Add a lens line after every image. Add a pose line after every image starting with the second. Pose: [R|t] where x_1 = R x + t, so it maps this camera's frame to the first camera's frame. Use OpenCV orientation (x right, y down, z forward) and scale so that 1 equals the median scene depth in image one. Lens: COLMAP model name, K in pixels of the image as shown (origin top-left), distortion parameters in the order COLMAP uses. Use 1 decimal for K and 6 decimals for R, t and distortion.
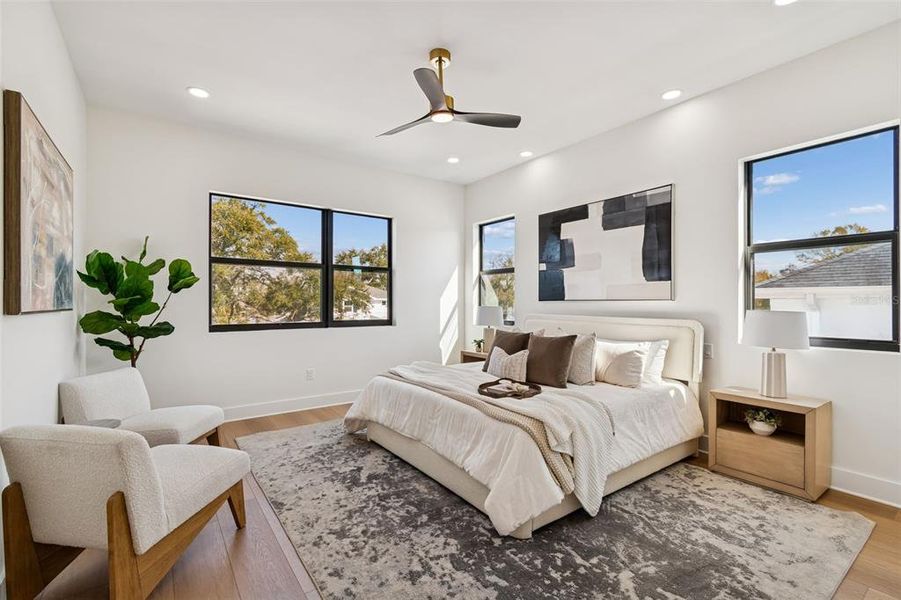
lens RADIAL K [[404.7, 0, 438.6], [0, 404.7, 301.8], [0, 0, 1]] dist [0.002204, 0.000088]
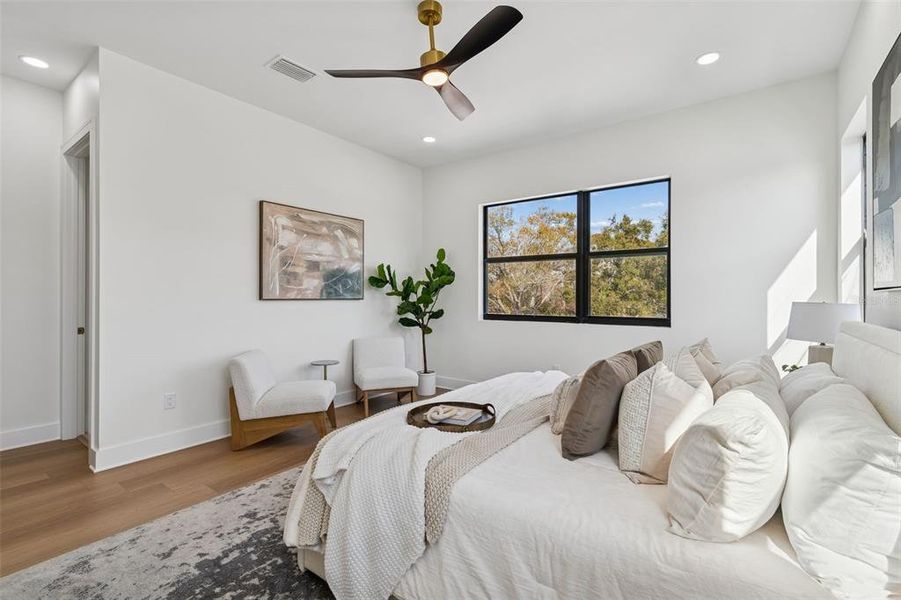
lens RADIAL K [[402.0, 0, 450.4], [0, 402.0, 296.8], [0, 0, 1]] dist [0.002237, -0.000009]
pose [[0.317193, 0.003016, -0.948356, 0.595832], [-0.000907, 0.999995, 0.002877, 0.003424], [0.948361, -0.000052, 0.317194, 0.547273]]
